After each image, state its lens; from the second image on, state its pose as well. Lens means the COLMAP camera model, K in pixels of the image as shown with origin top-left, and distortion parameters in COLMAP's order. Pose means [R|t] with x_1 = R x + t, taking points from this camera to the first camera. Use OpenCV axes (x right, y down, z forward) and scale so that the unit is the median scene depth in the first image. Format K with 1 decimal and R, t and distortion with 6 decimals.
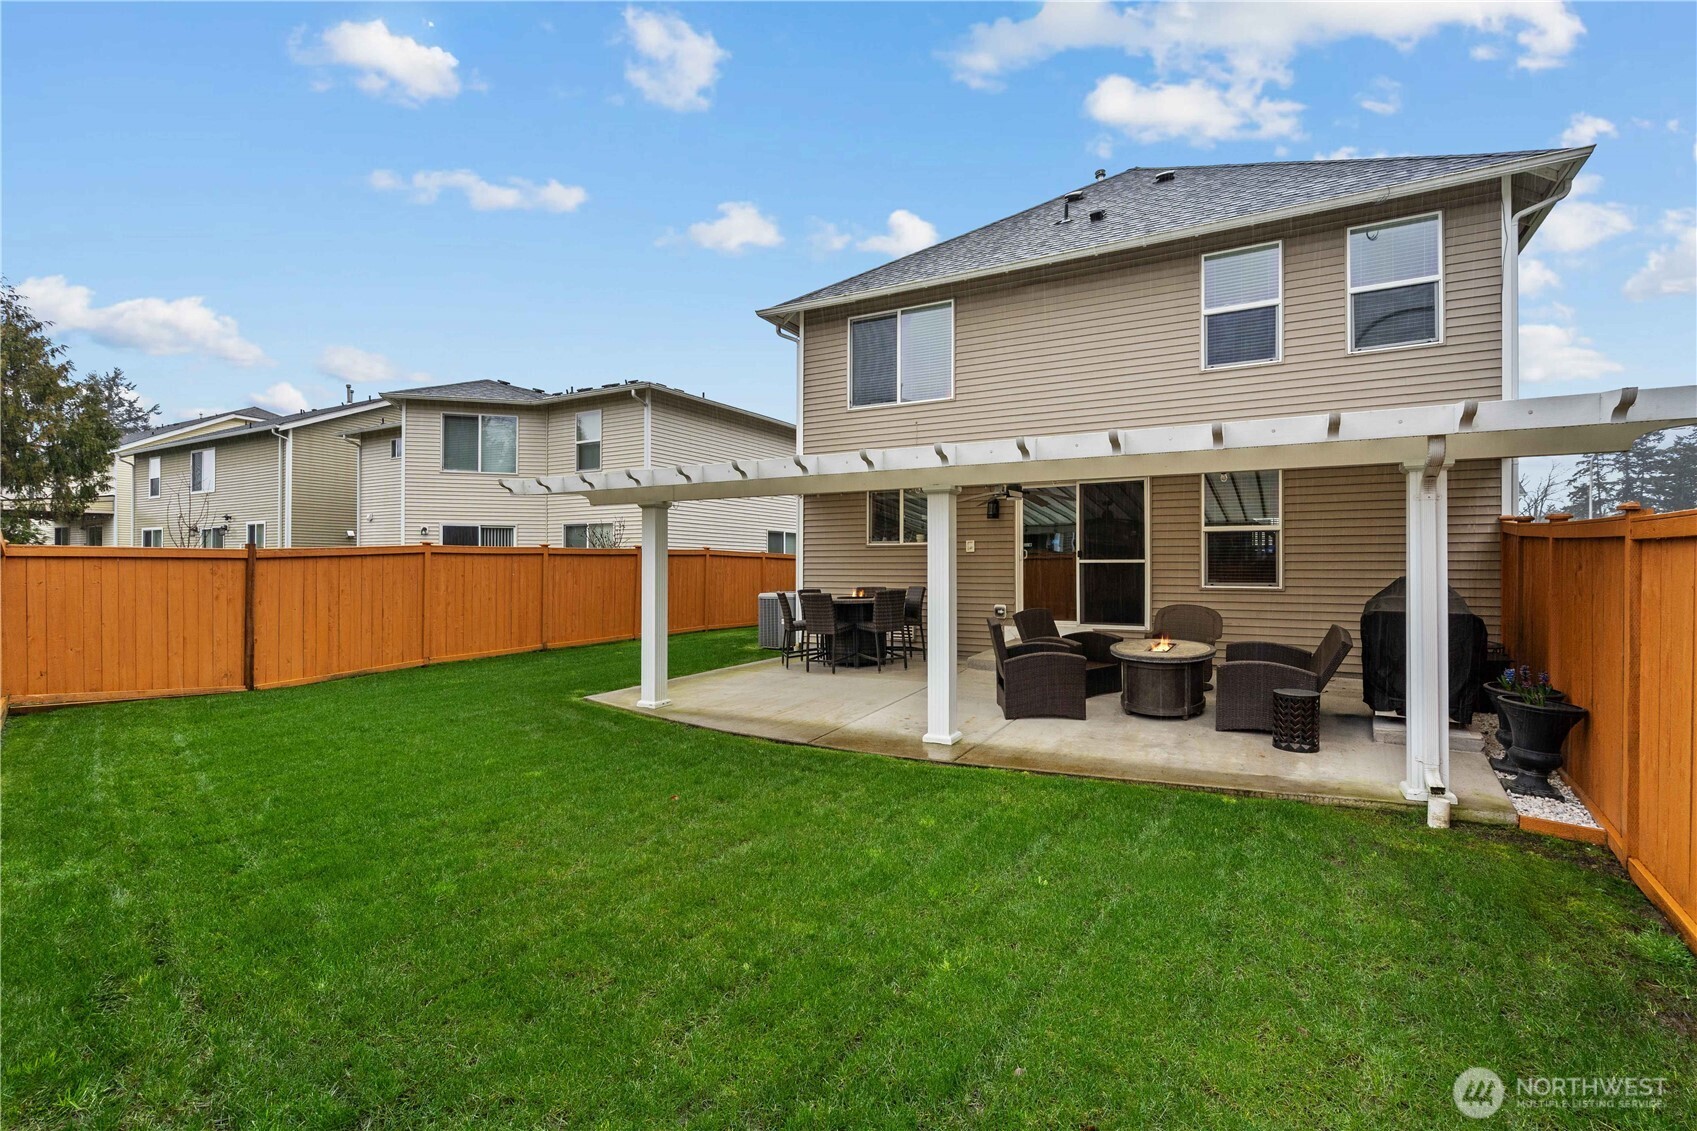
lens RADIAL K [[771.3, 0, 848.4], [0, 771.3, 569.3], [0, 0, 1]] dist [-0.001371, 0.000512]
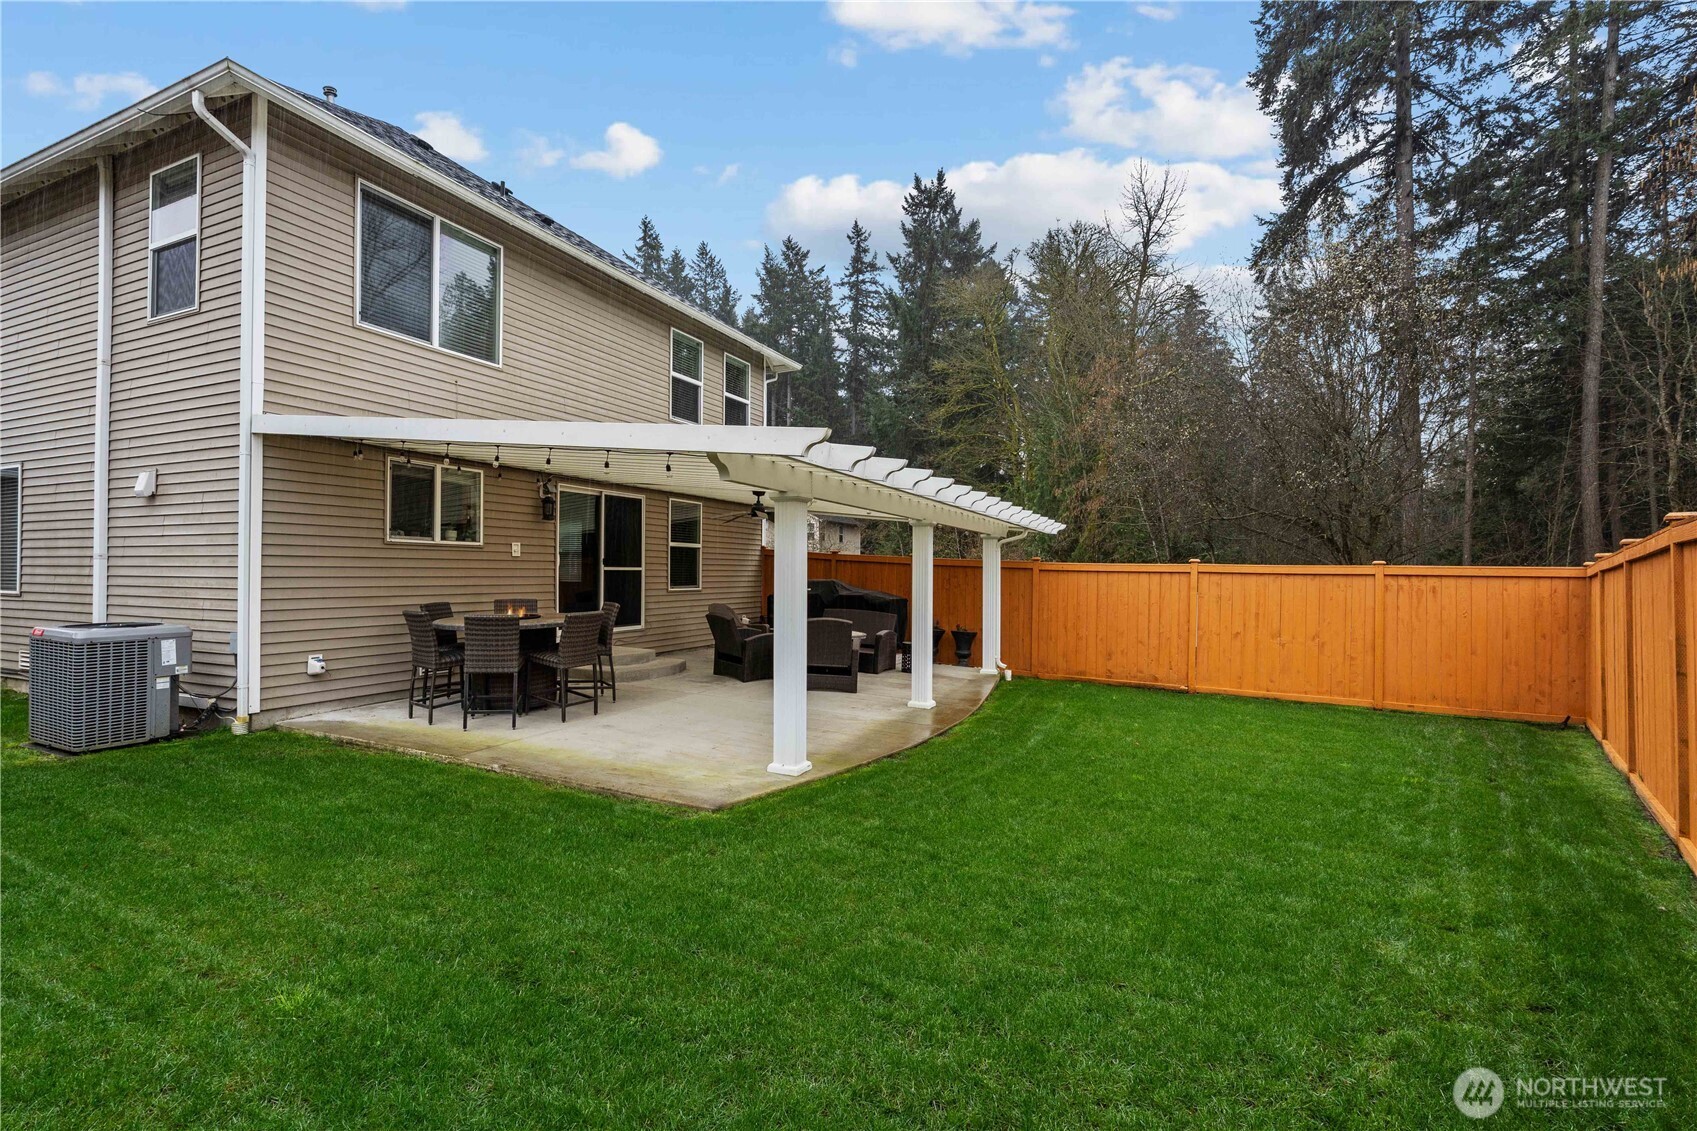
lens RADIAL K [[771.3, 0, 836.0], [0, 771.3, 568.2], [0, 0, 1]] dist [-0.001371, 0.000512]
pose [[-0.081150, 0.000749, 0.996702, -0.797309], [-0.006772, 0.999976, -0.001303, -0.012373], [-0.996679, -0.006855, -0.081143, 0.807546]]
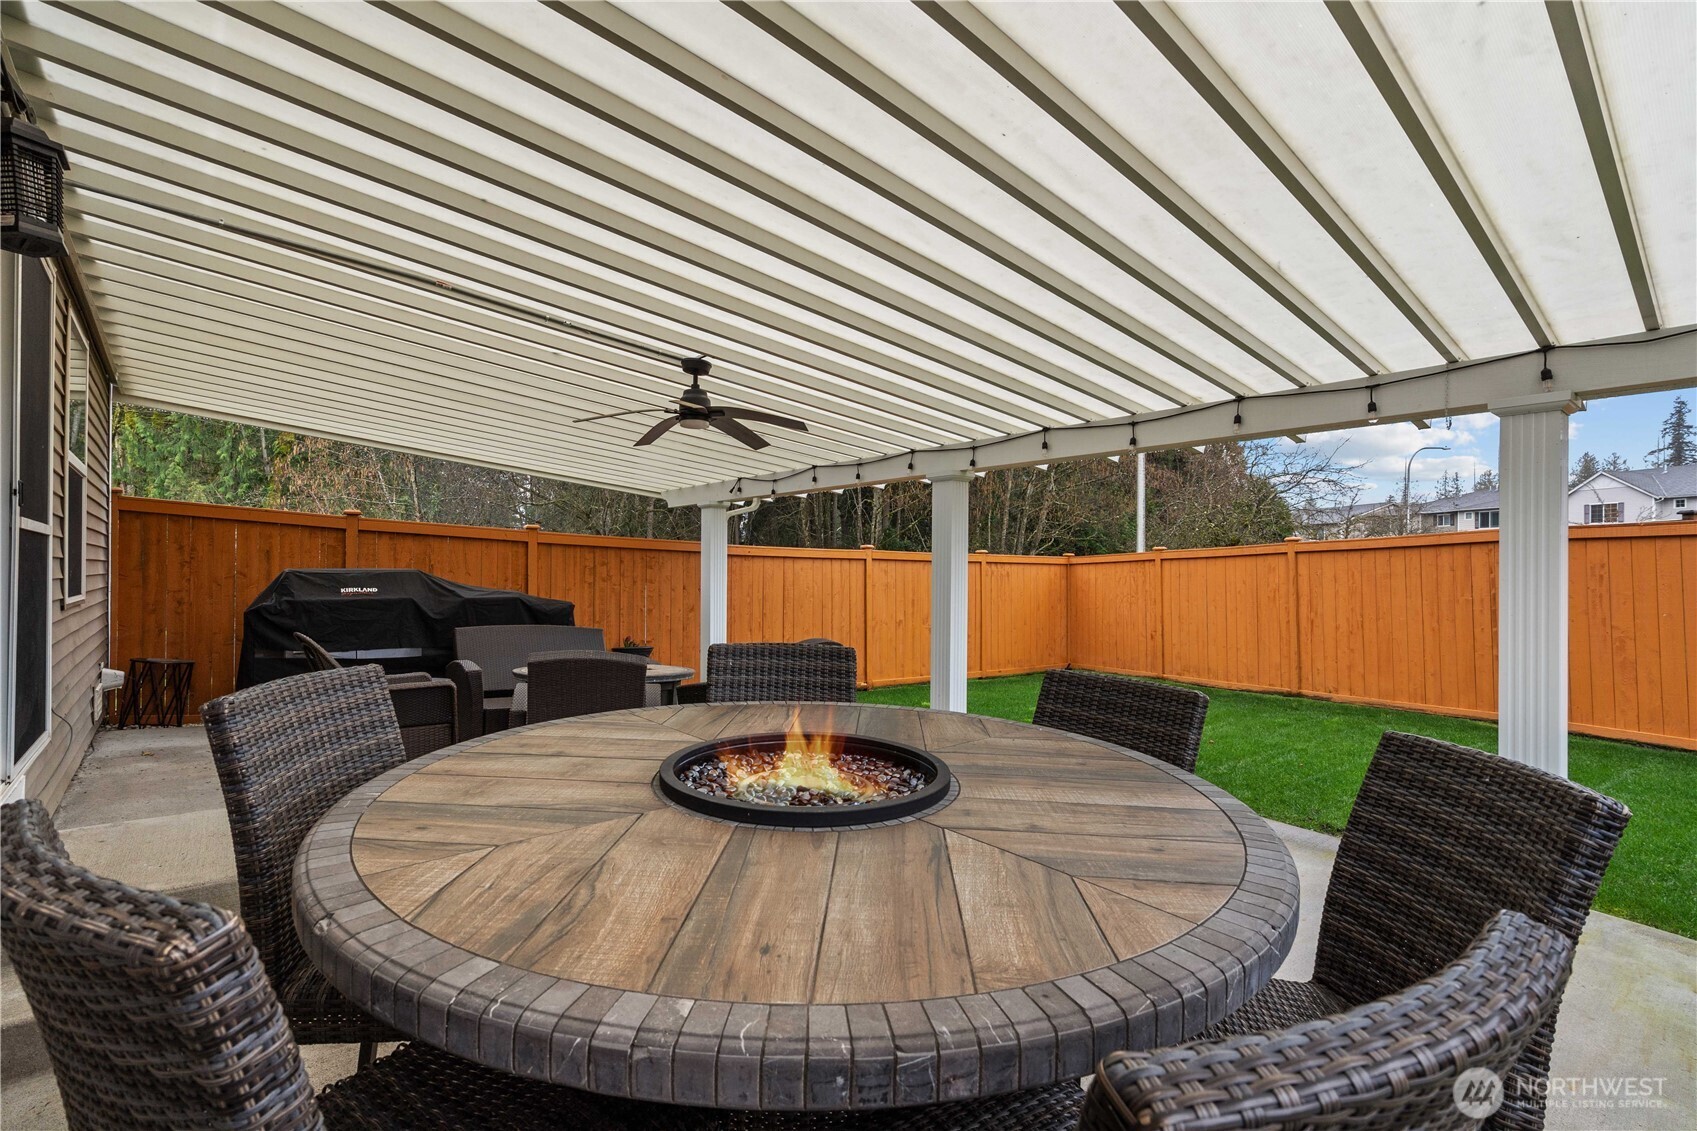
lens RADIAL K [[771.3, 0, 839.6], [0, 771.3, 564.2], [0, 0, 1]] dist [-0.001371, 0.000512]
pose [[-0.934803, -0.005344, 0.355127, -0.047245], [-0.008169, 0.999946, -0.006455, 0.002853], [-0.355074, -0.008935, -0.934796, 1.192490]]
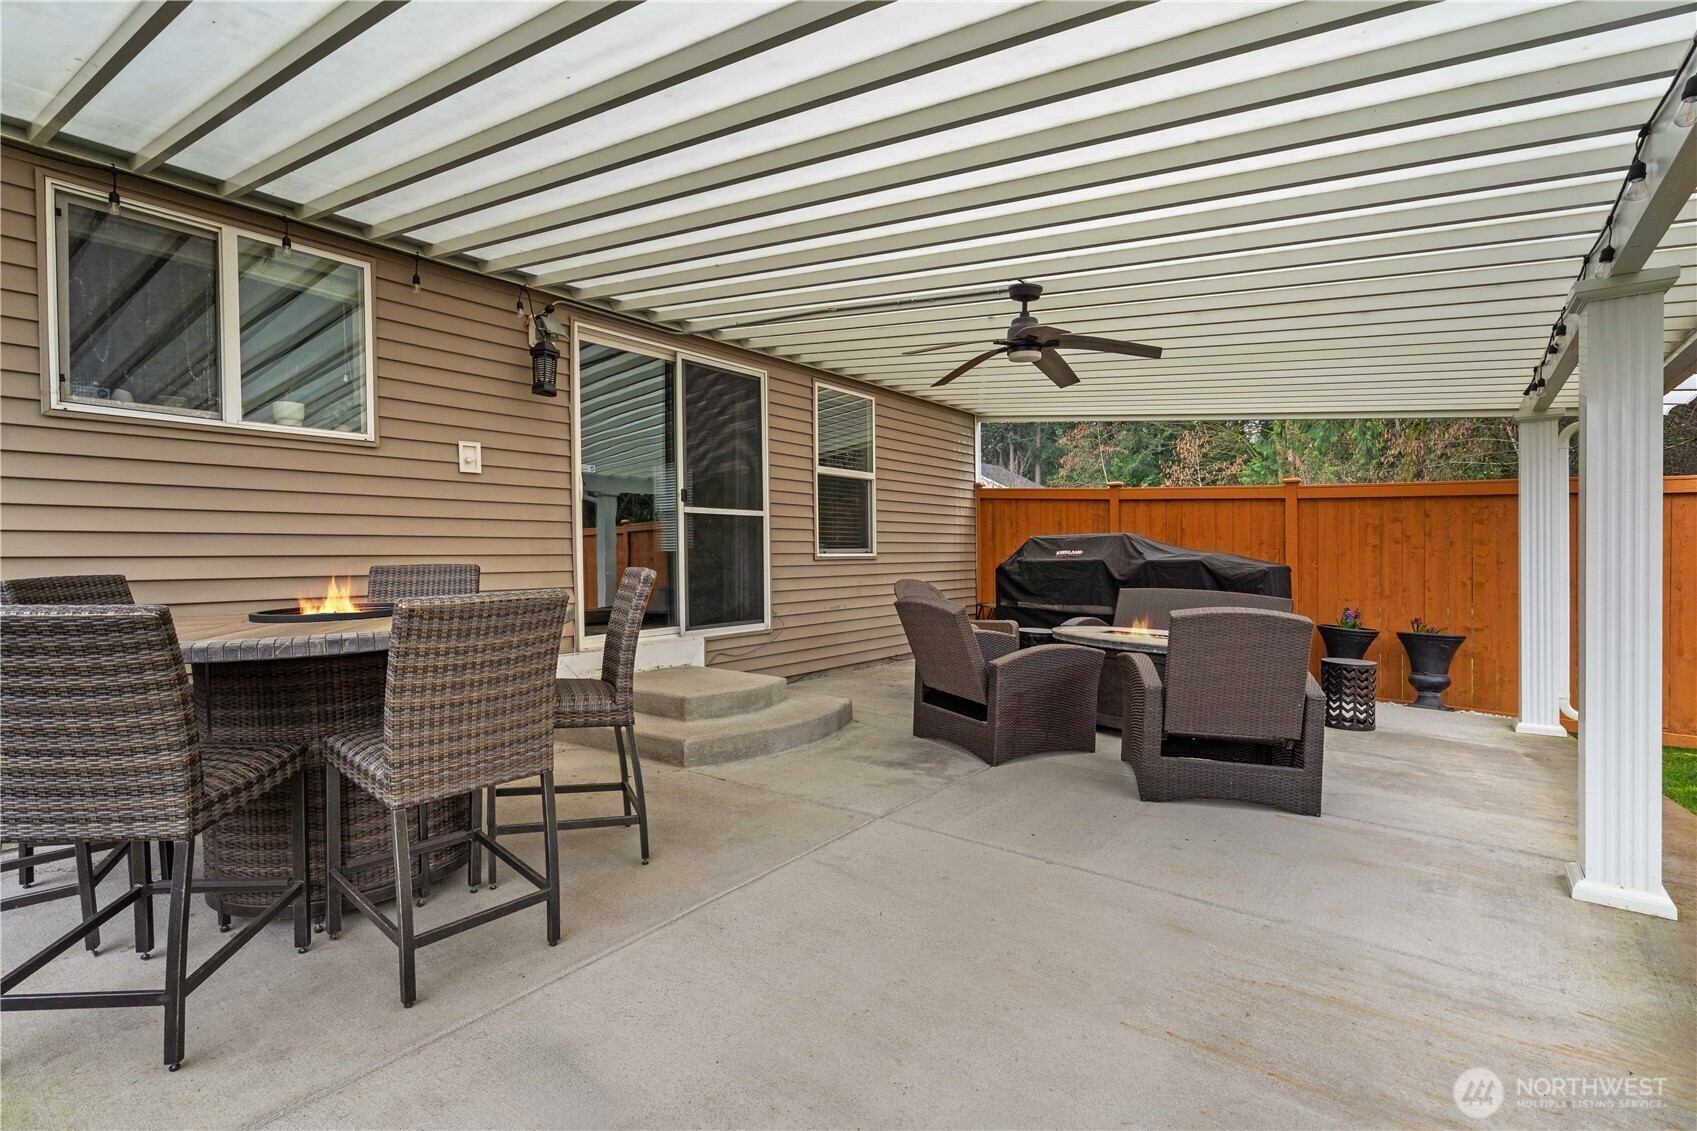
lens RADIAL K [[834.8, 0, 835.0], [0, 834.8, 564.2], [0, 0, 1]] dist [0.013410, 0.000167]
pose [[0.125882, -0.014031, 0.991946, -0.249955], [0.012813, 0.999840, 0.012517, 0.020918], [-0.991962, 0.011134, 0.126042, 0.868926]]
